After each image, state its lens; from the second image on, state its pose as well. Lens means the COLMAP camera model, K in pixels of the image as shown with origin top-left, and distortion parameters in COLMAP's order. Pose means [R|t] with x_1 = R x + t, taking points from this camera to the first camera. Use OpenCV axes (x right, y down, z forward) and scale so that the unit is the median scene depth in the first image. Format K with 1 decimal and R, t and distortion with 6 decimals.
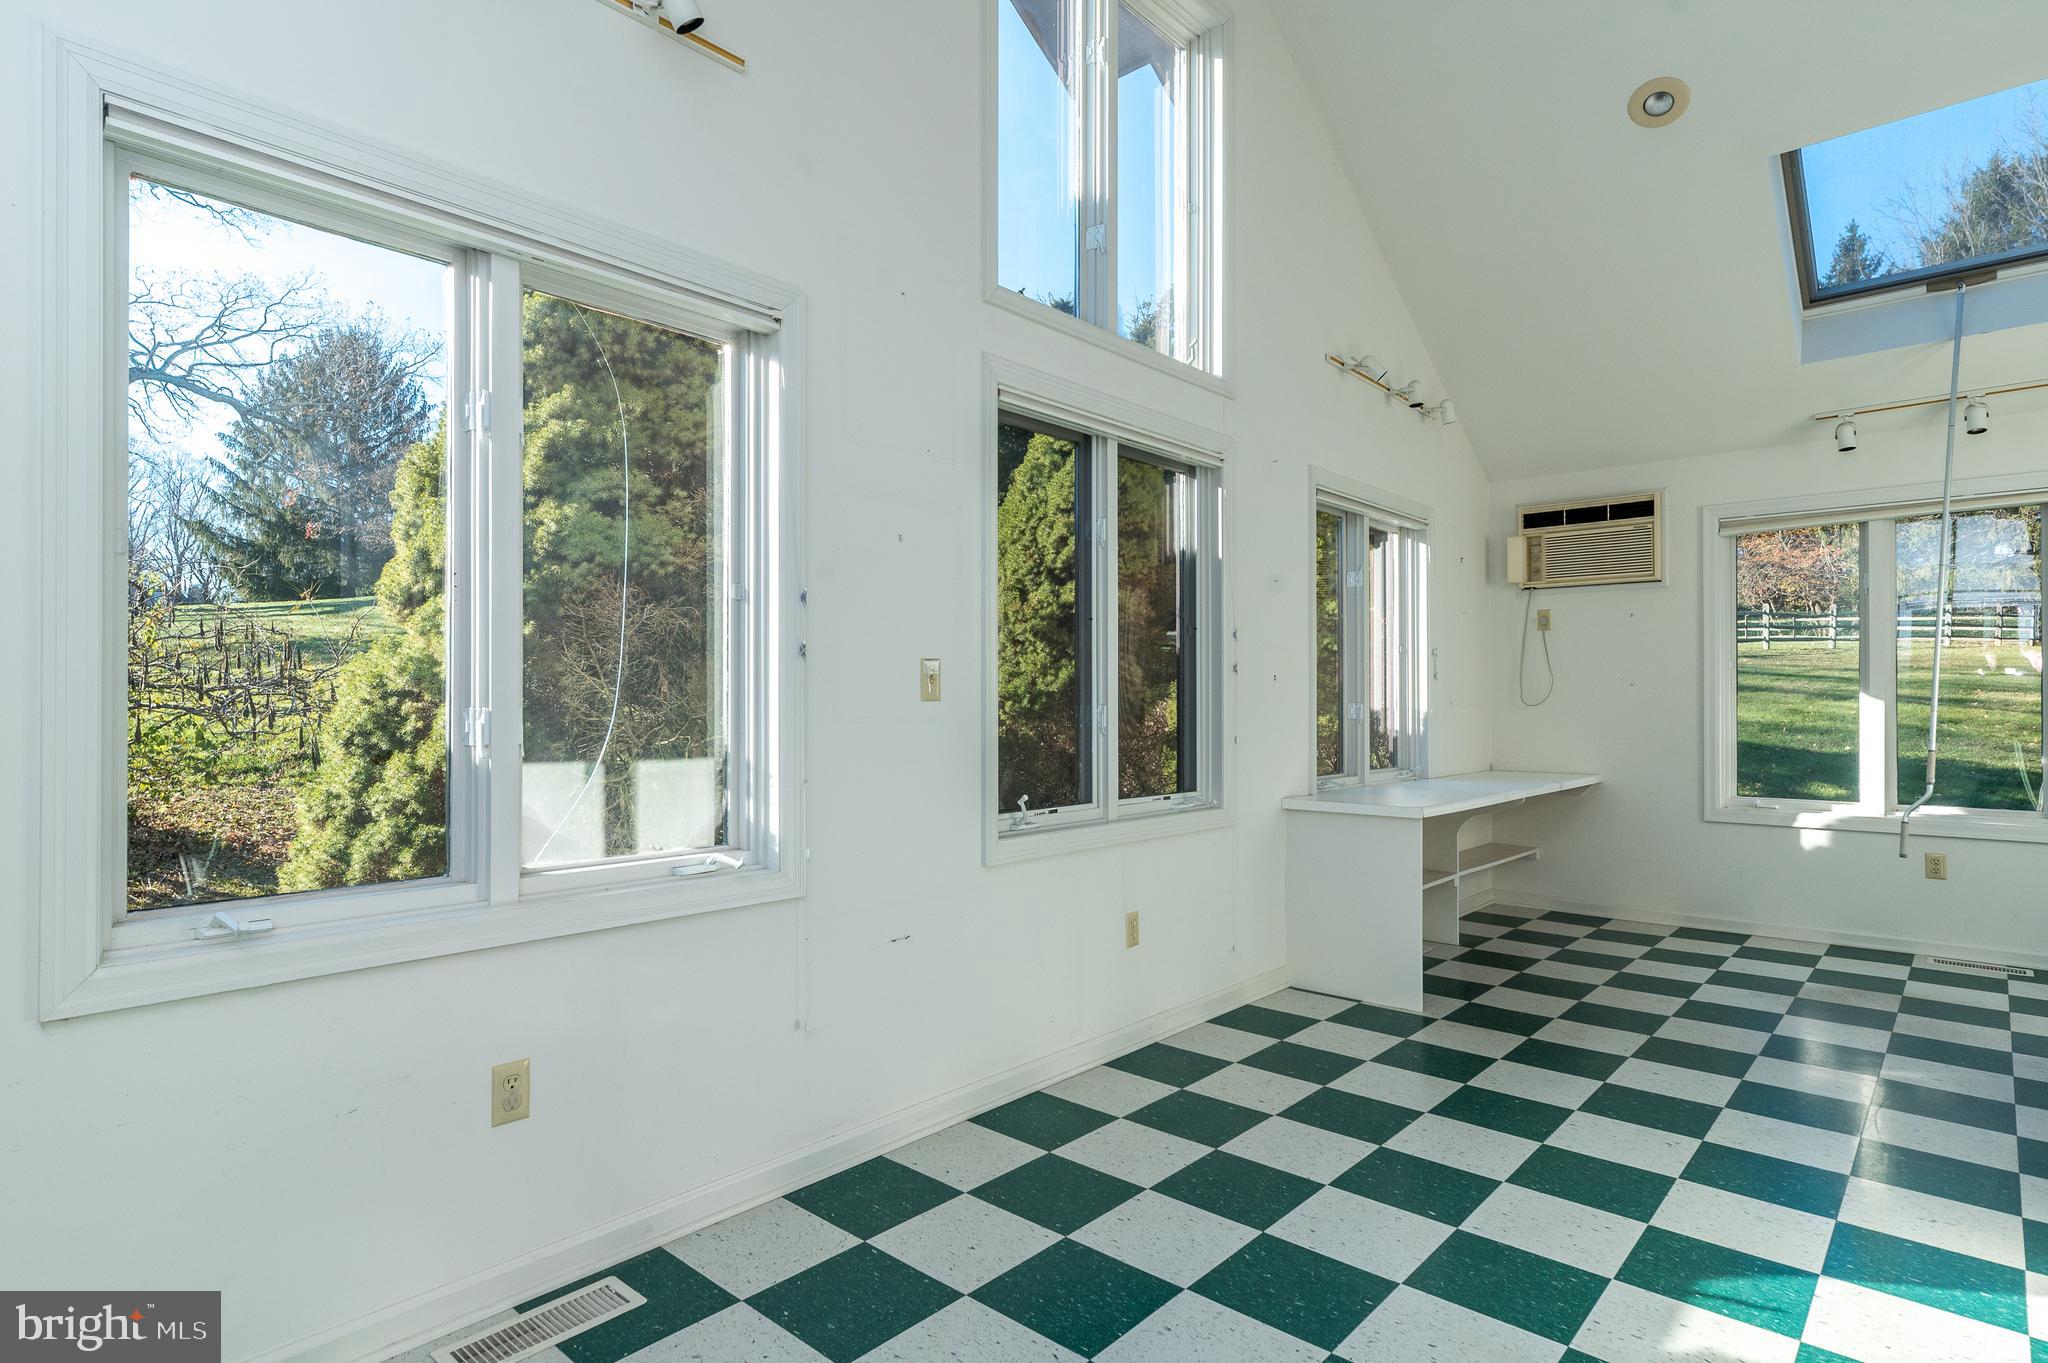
lens RADIAL K [[1076.3, 0, 974.2], [0, 1076.3, 674.2], [0, 0, 1]] dist [-0.002555, 0.000256]
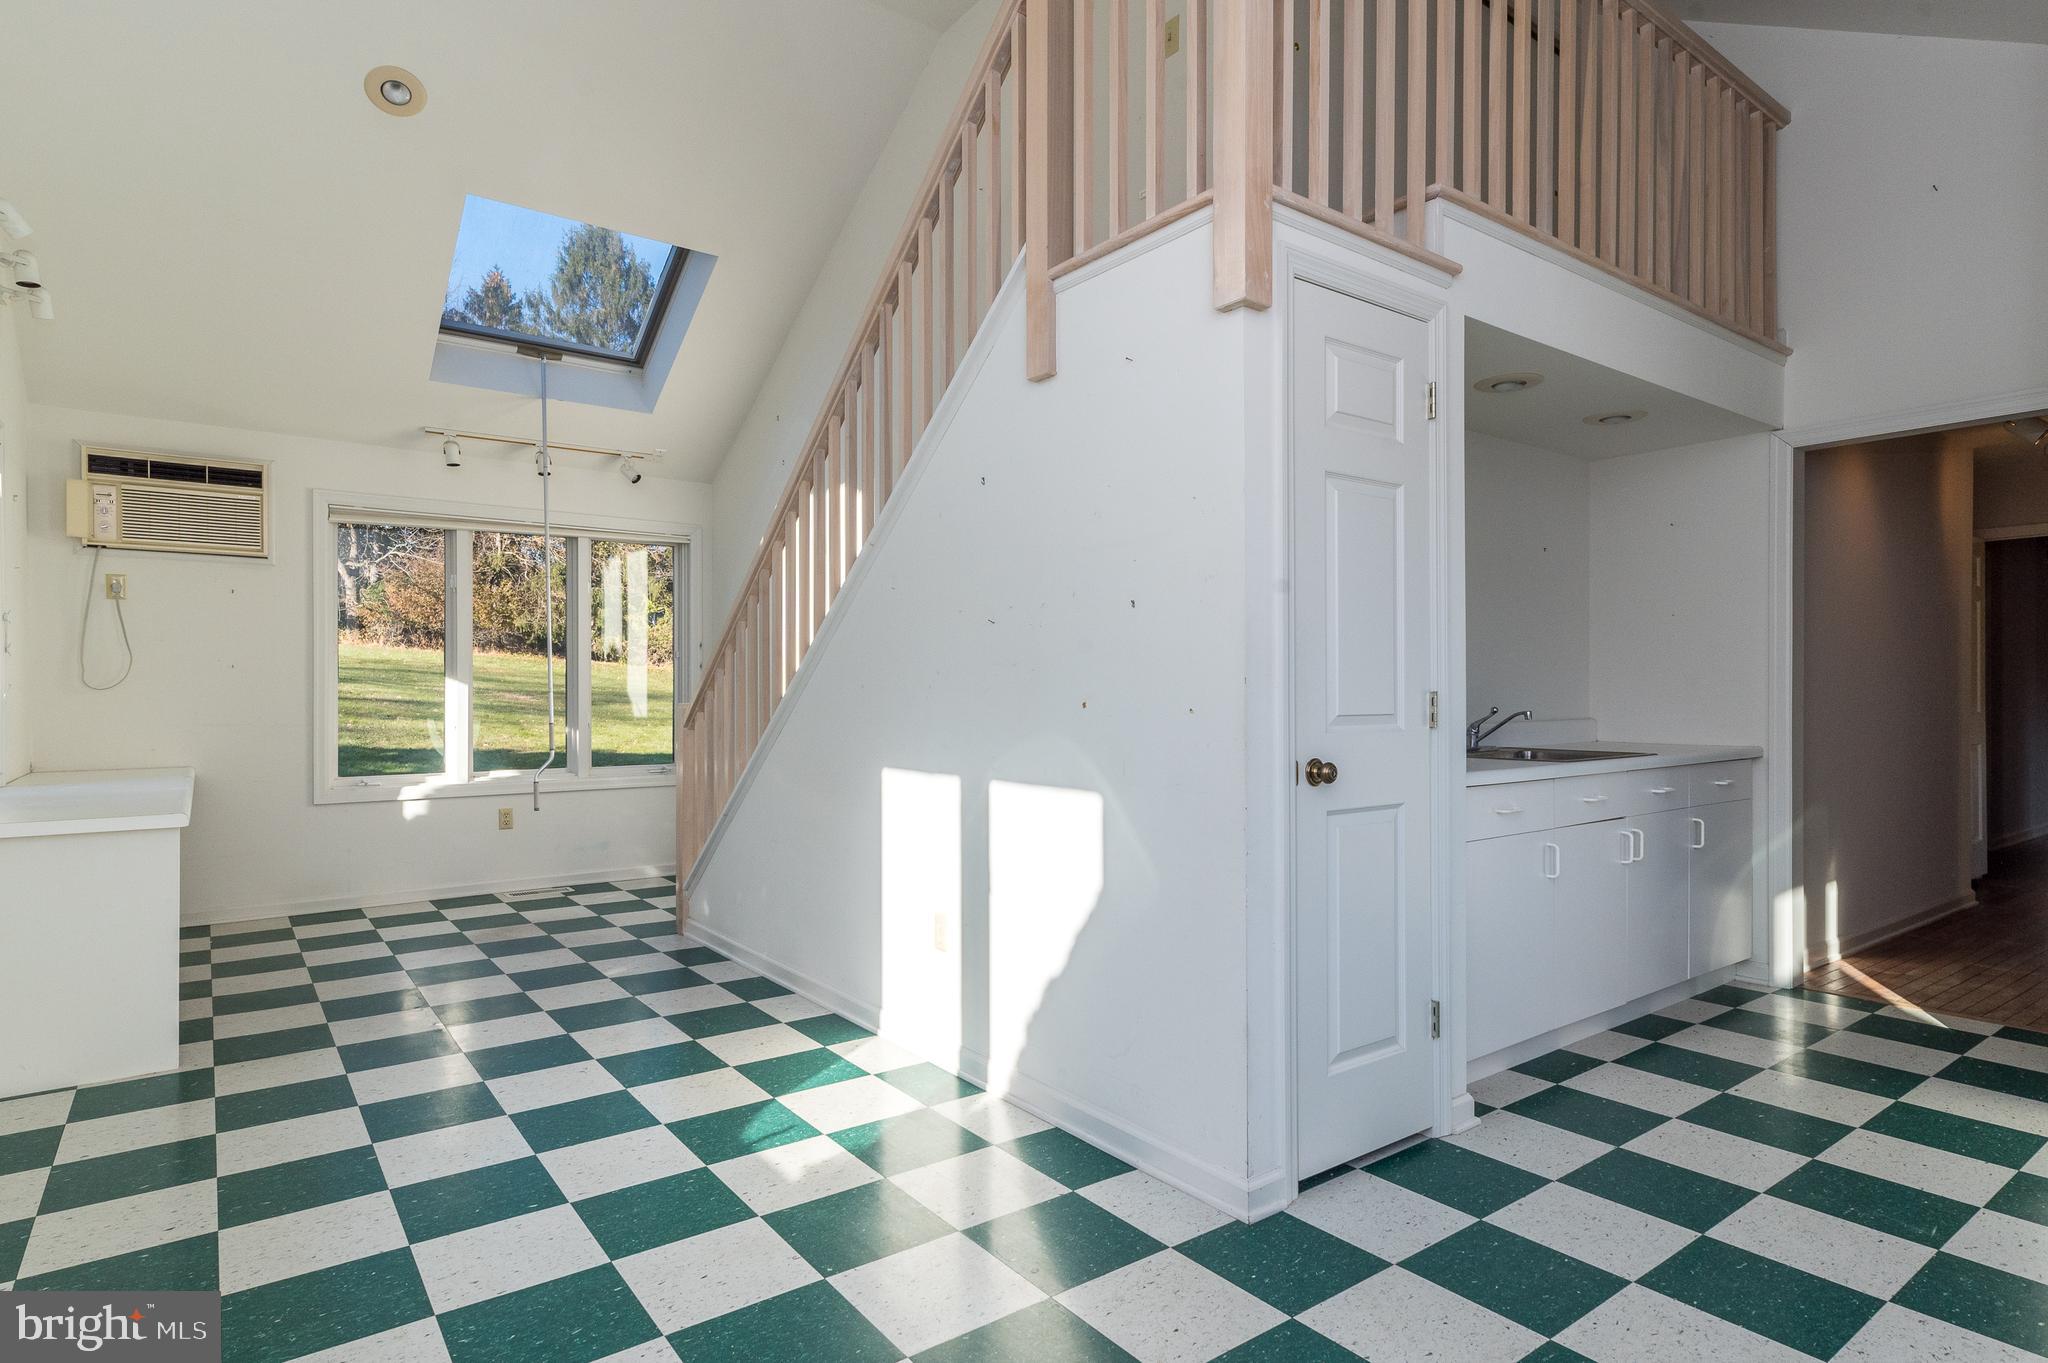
lens RADIAL K [[1086.8, 0, 1028.1], [0, 1086.8, 698.3], [0, 0, 1]] dist [0.010070, 0.000499]
pose [[0.166601, -0.009568, 0.985978, -0.228060], [-0.029804, 0.999447, 0.014735, 0.003121], [-0.985574, -0.031841, 0.166223, 0.188065]]
